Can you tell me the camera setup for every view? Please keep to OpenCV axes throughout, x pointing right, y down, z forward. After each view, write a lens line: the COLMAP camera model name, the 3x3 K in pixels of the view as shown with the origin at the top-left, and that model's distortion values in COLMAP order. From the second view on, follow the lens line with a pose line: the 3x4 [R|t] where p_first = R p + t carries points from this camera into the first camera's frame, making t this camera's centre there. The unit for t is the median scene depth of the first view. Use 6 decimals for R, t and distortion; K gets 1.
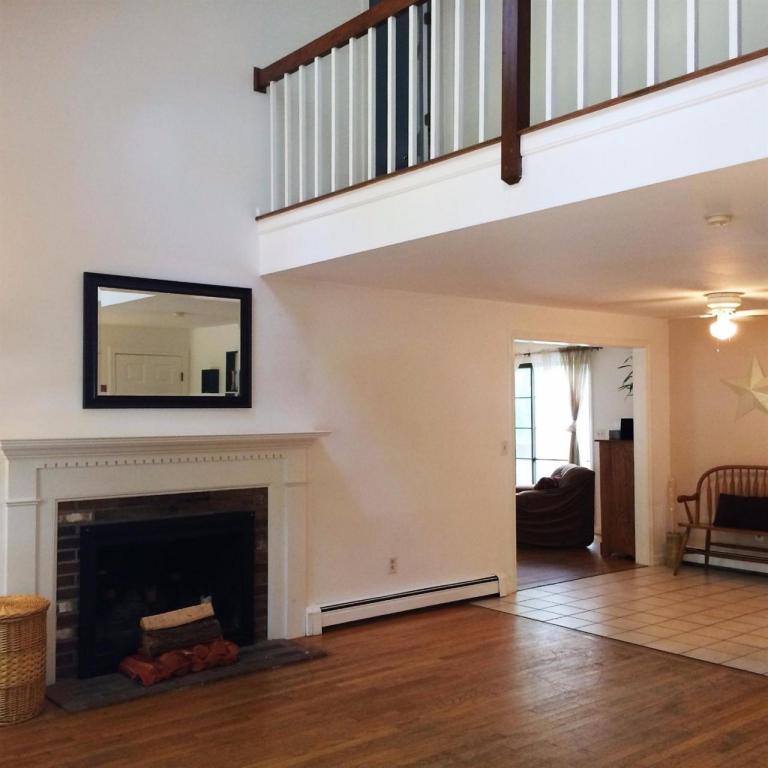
lens RADIAL K [[912.5, 0, 384.0], [0, 912.5, 384.0], [0, 0, 1]] dist [-0.020892, 0.370617]
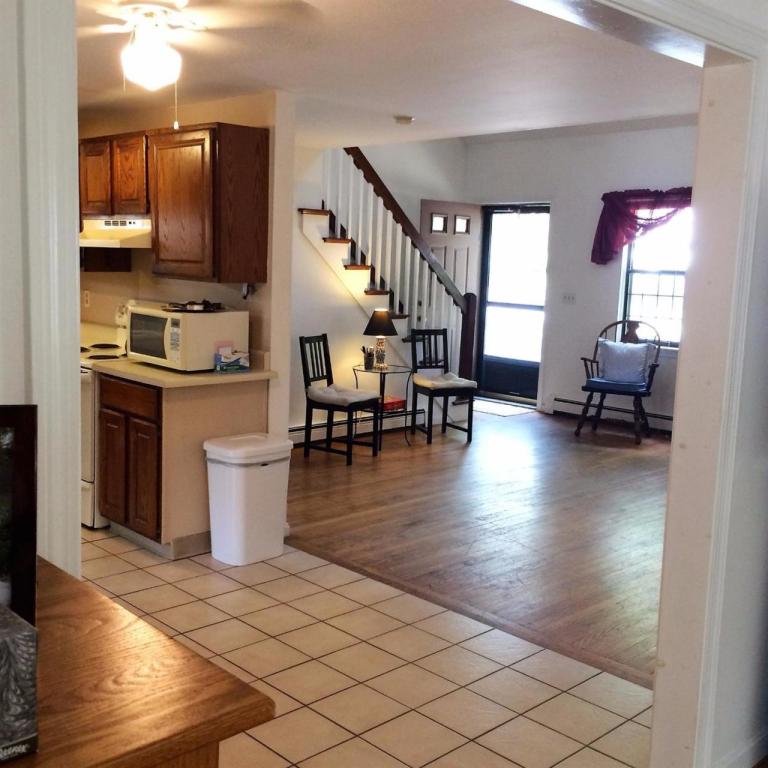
lens RADIAL K [[912.5, 0, 384.0], [0, 912.5, 384.0], [0, 0, 1]] dist [-0.020892, 0.370617]
pose [[-0.996310, -0.020301, -0.083390, 0.395373], [-0.028838, 0.994317, 0.102482, 0.049499], [0.080836, 0.104508, -0.991233, 1.862639]]
